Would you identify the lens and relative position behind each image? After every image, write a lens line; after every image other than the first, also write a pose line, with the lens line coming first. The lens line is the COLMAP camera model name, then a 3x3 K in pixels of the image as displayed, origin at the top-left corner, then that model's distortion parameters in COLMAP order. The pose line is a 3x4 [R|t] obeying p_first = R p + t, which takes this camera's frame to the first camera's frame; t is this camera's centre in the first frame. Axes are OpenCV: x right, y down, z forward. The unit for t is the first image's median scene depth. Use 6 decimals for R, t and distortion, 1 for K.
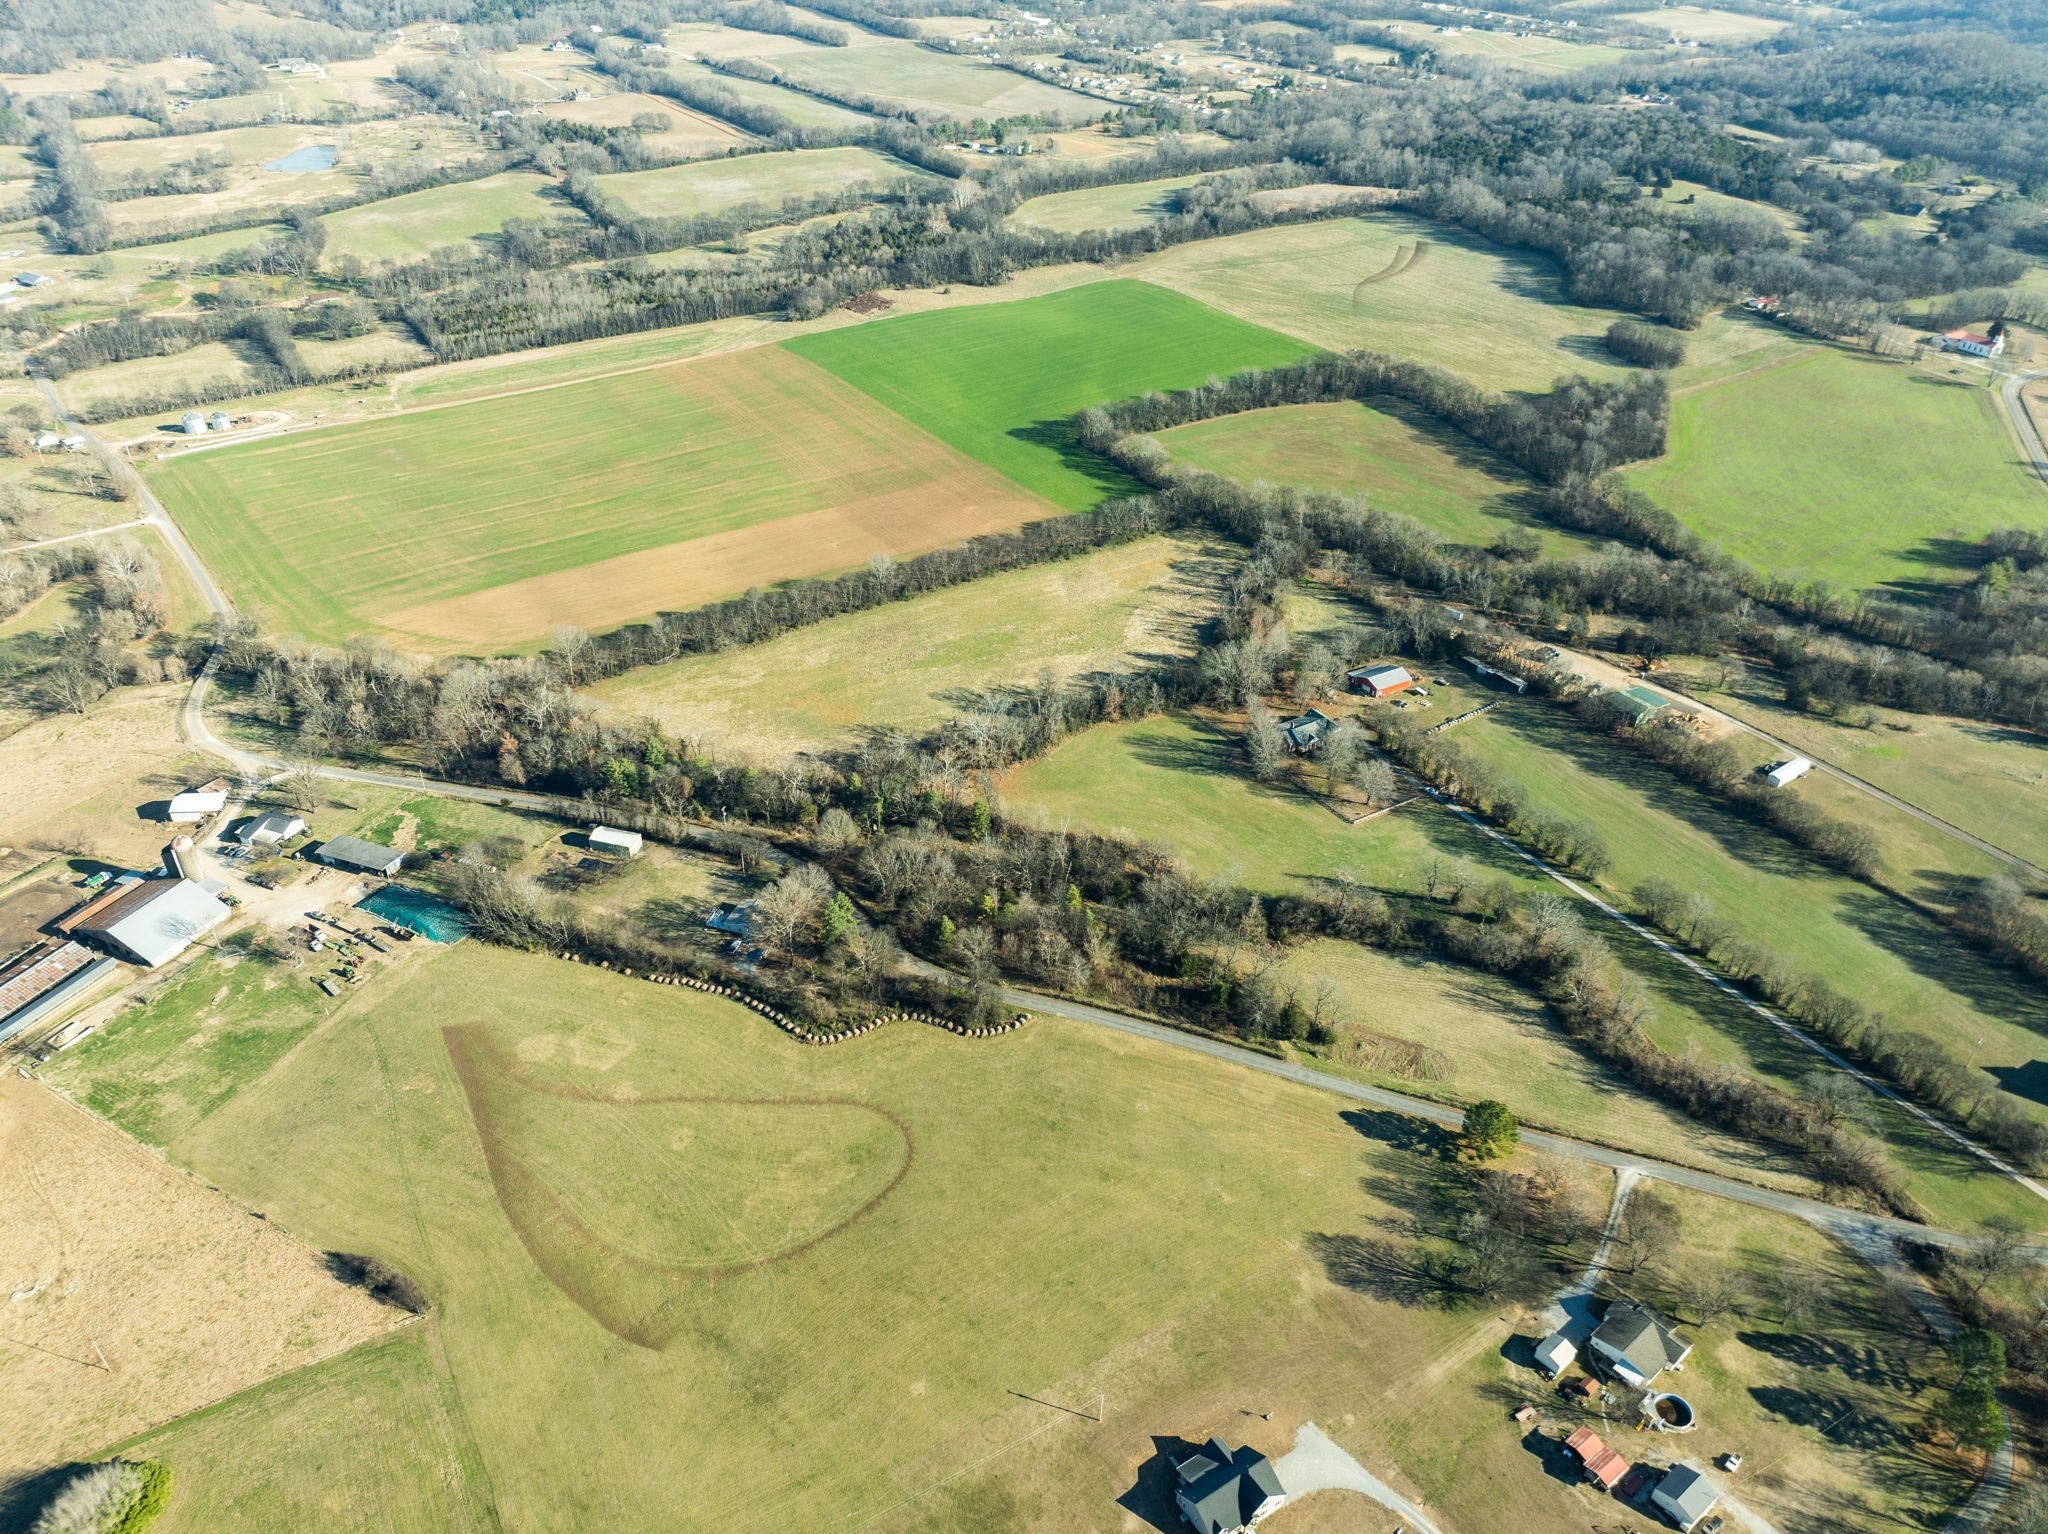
lens RADIAL K [[1443.9, 0, 1028.4], [0, 1443.9, 771.8], [0, 0, 1]] dist [-0.057692, 0.026670]
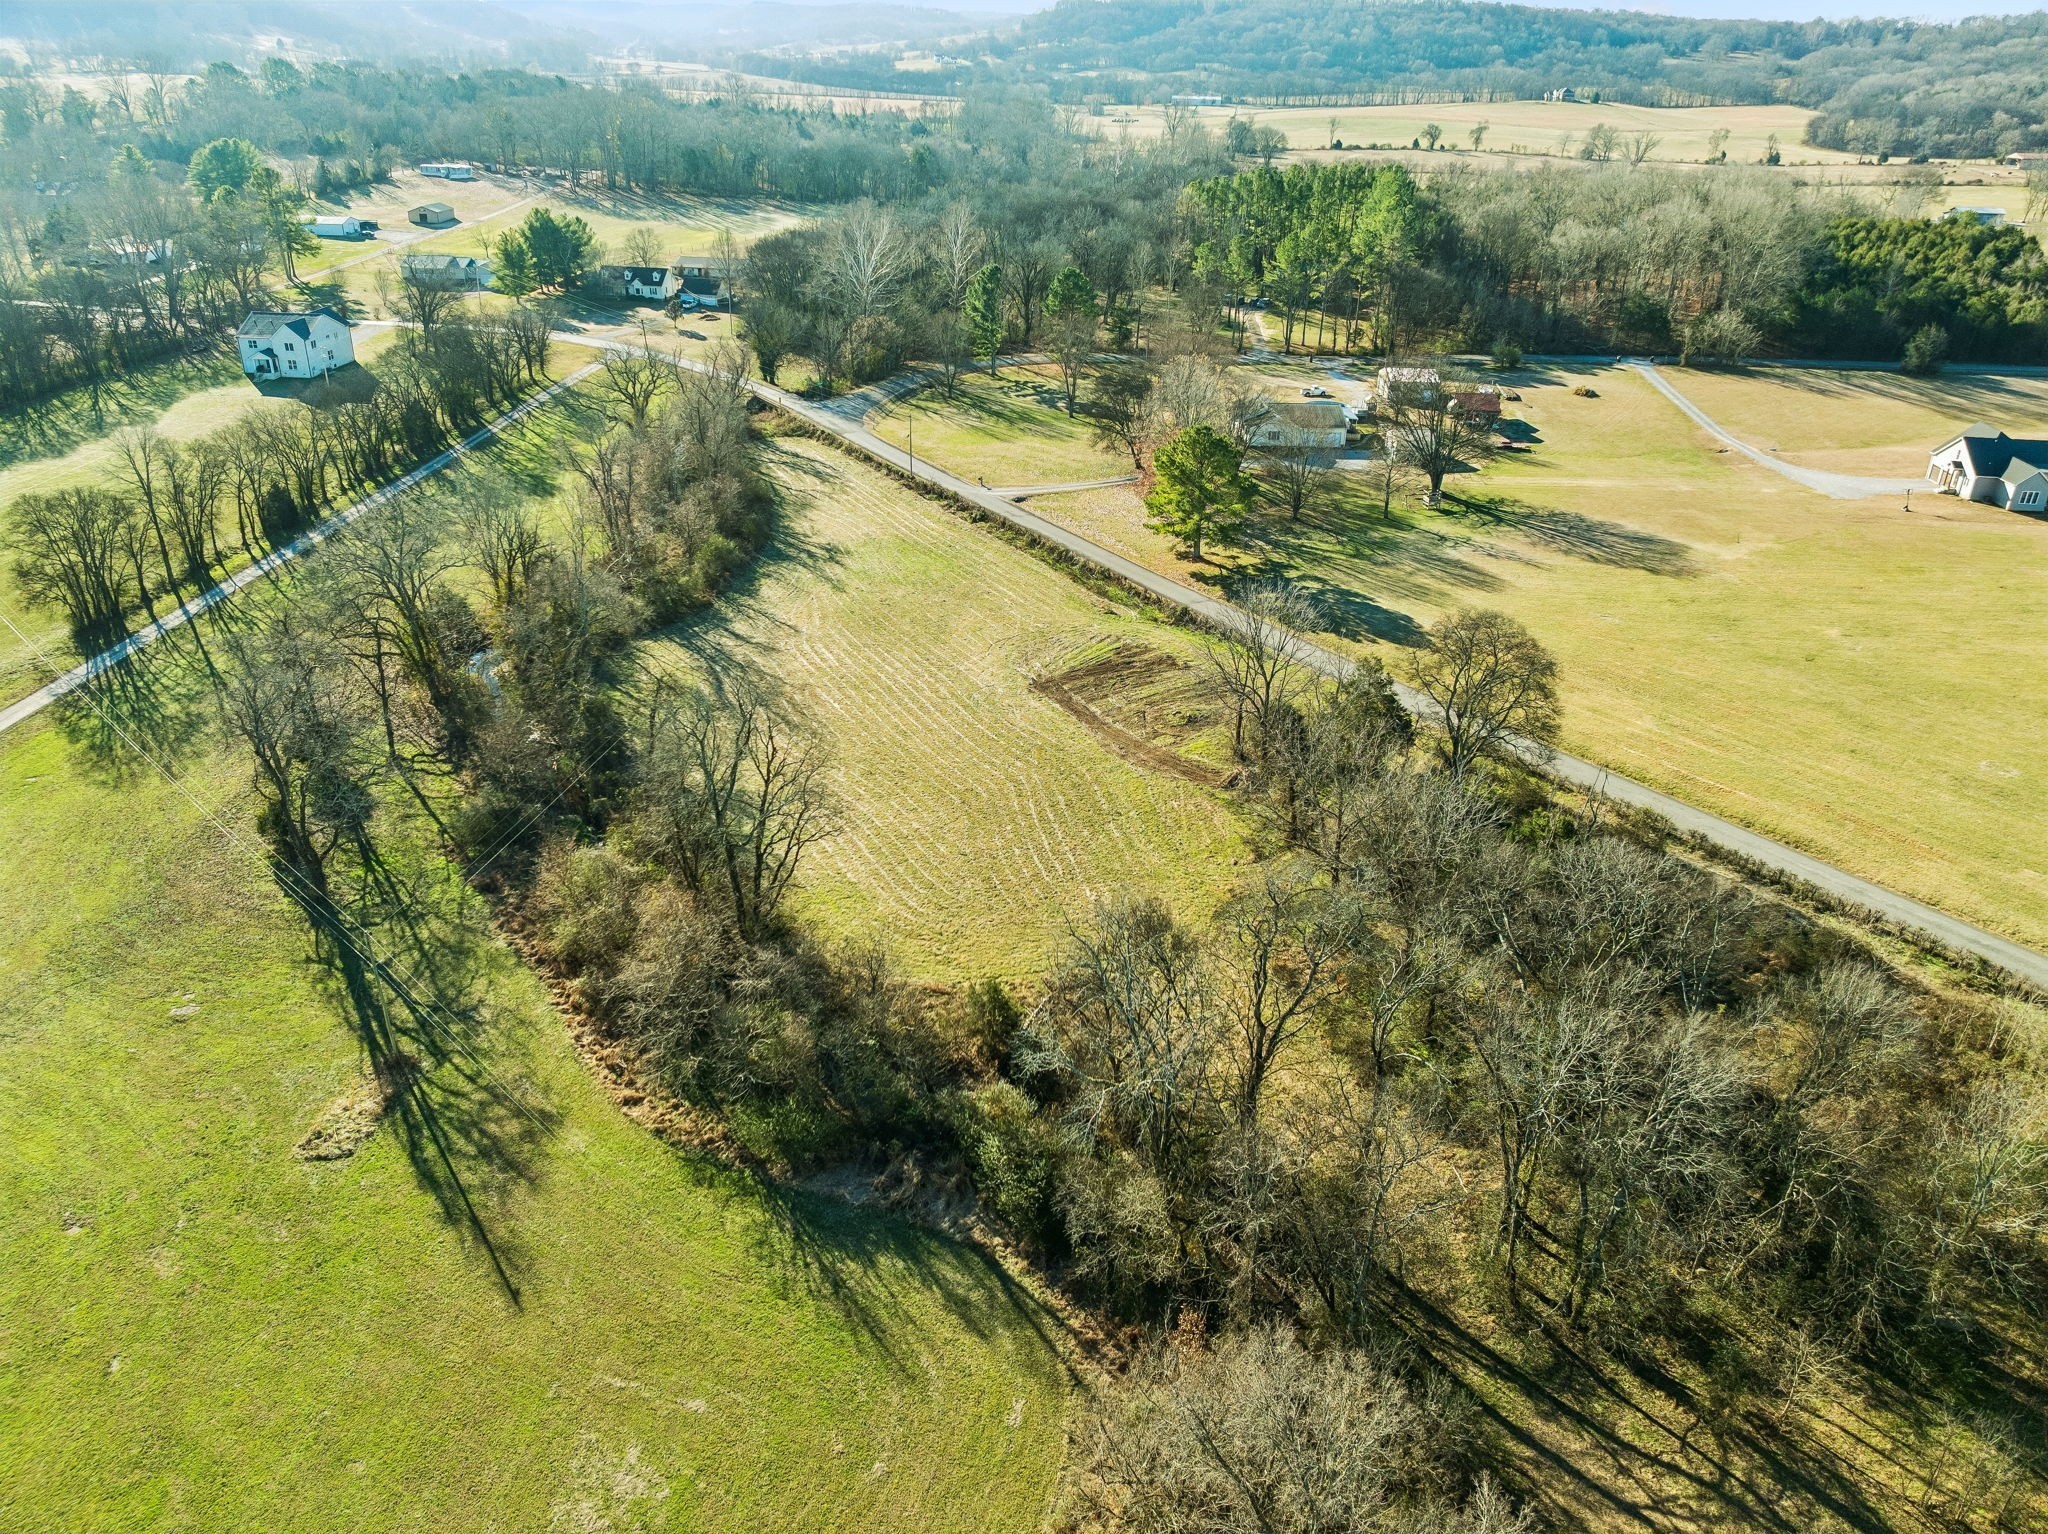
lens RADIAL K [[1447.9, 0, 1032.7], [0, 1447.9, 766.3], [0, 0, 1]] dist [-0.053389, 0.030449]
pose [[-0.784687, -0.312162, 0.535557, 0.068383], [0.311437, 0.548477, 0.776003, -0.075648], [-0.535979, 0.775711, -0.333164, 1.060273]]
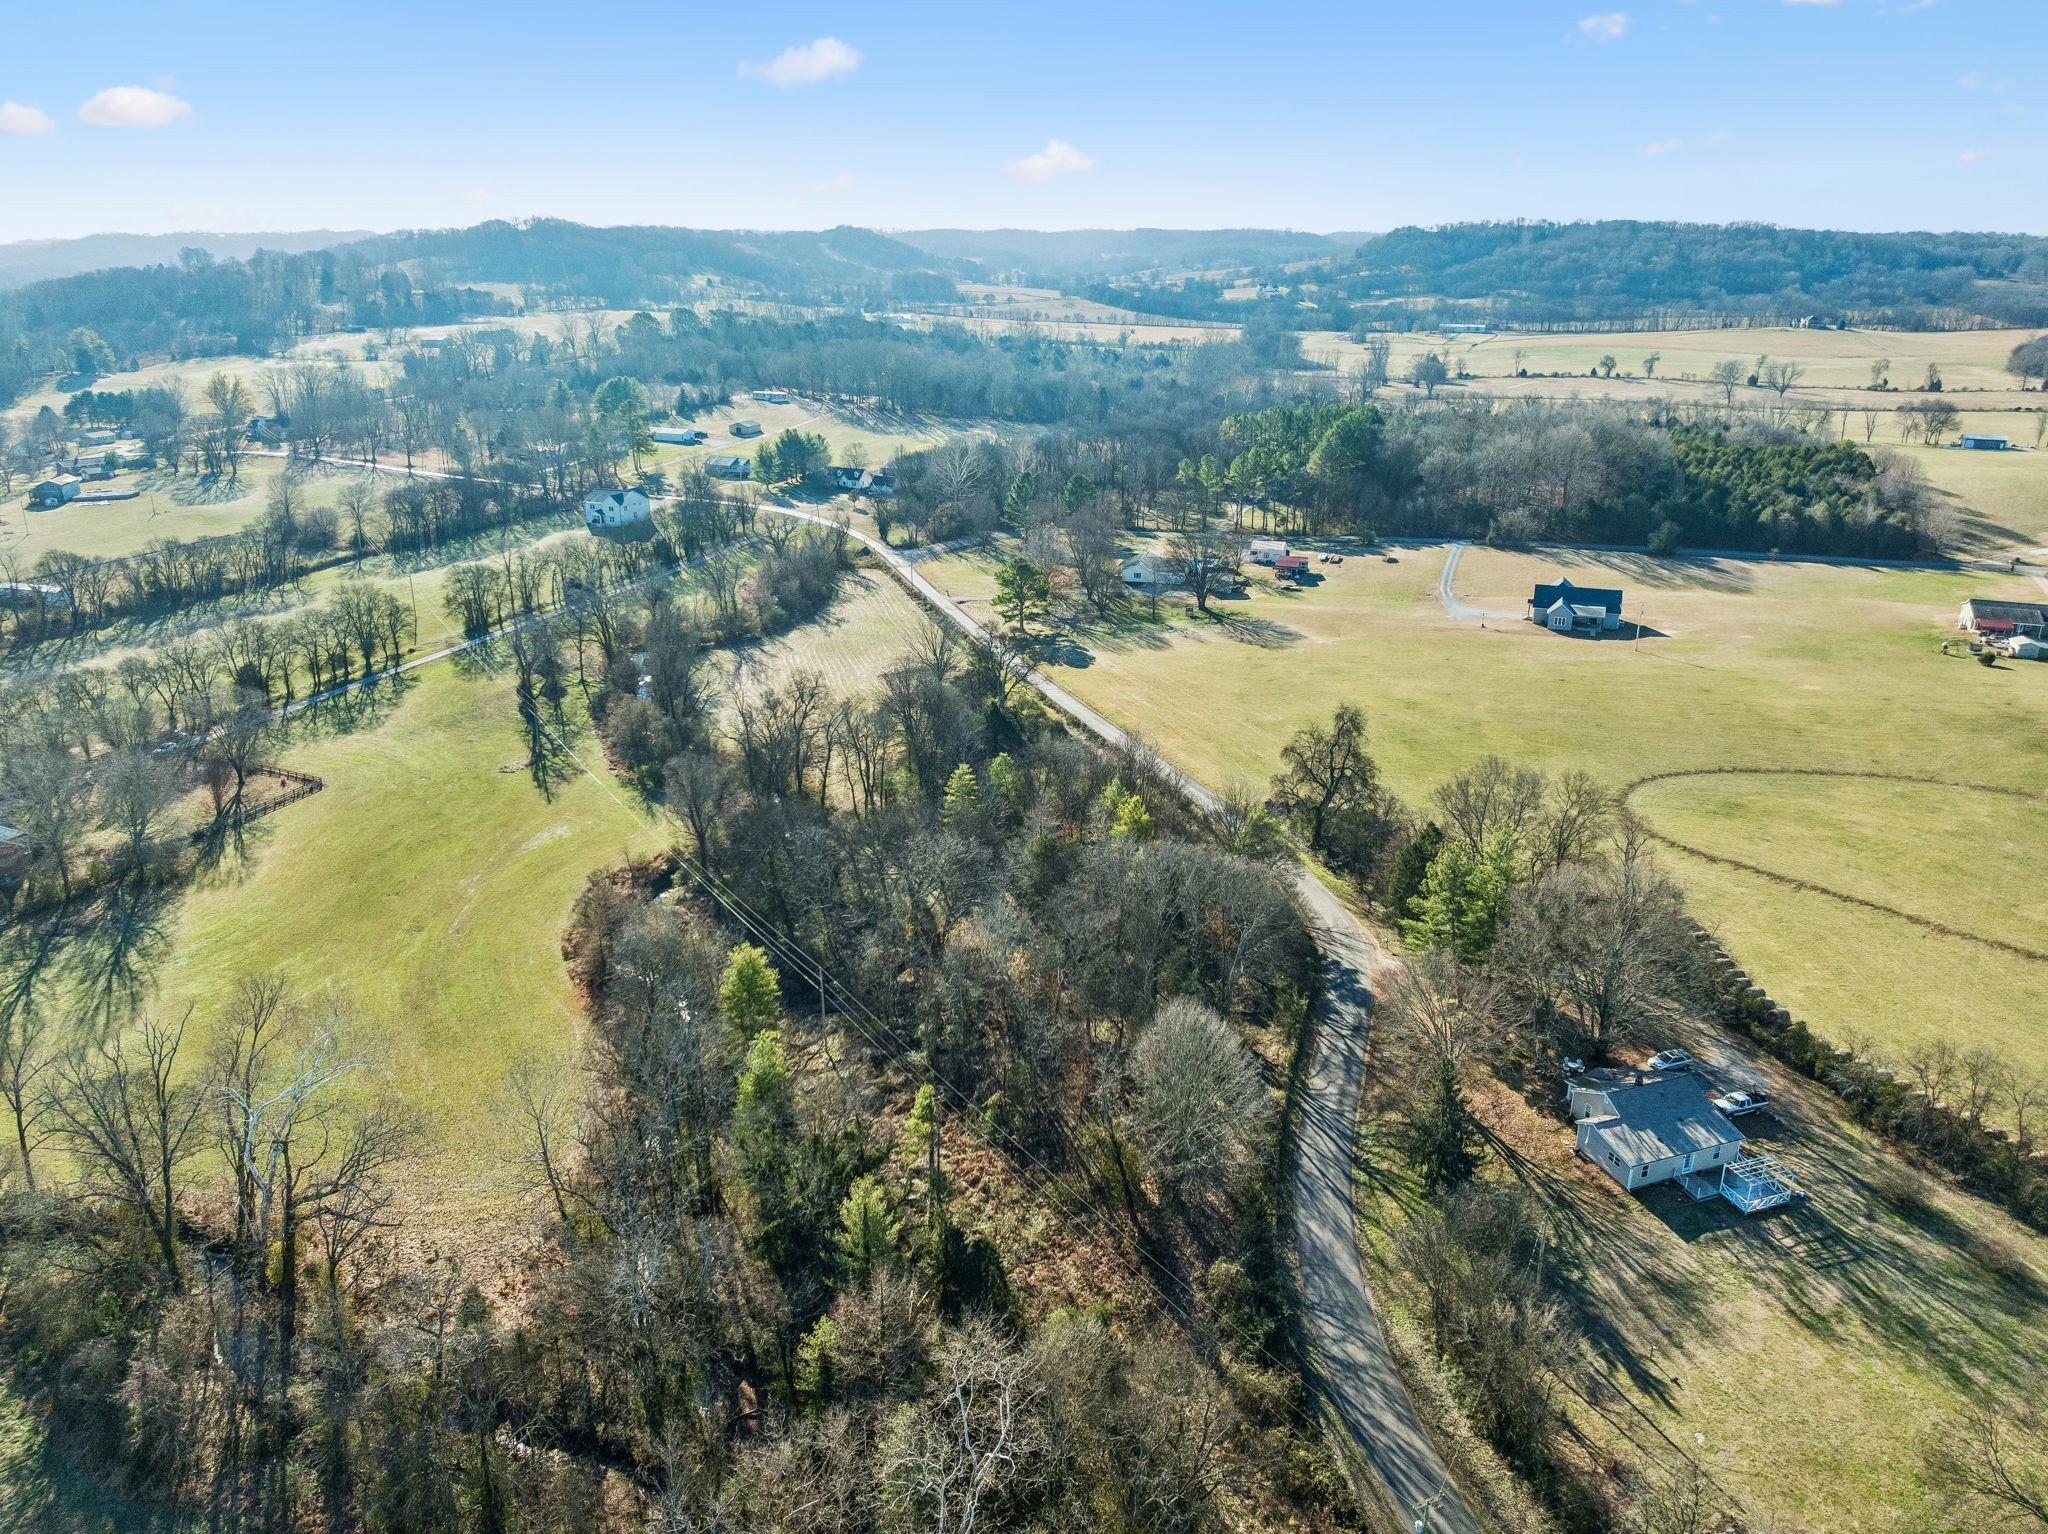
lens RADIAL K [[1481.1, 0, 1031.0], [0, 1481.1, 763.3], [0, 0, 1]] dist [-0.024420, -0.006442]
pose [[-0.602261, -0.282179, 0.746764, -0.320493], [0.429481, 0.674000, 0.601058, -0.184646], [-0.672924, 0.682715, -0.284734, 1.112759]]
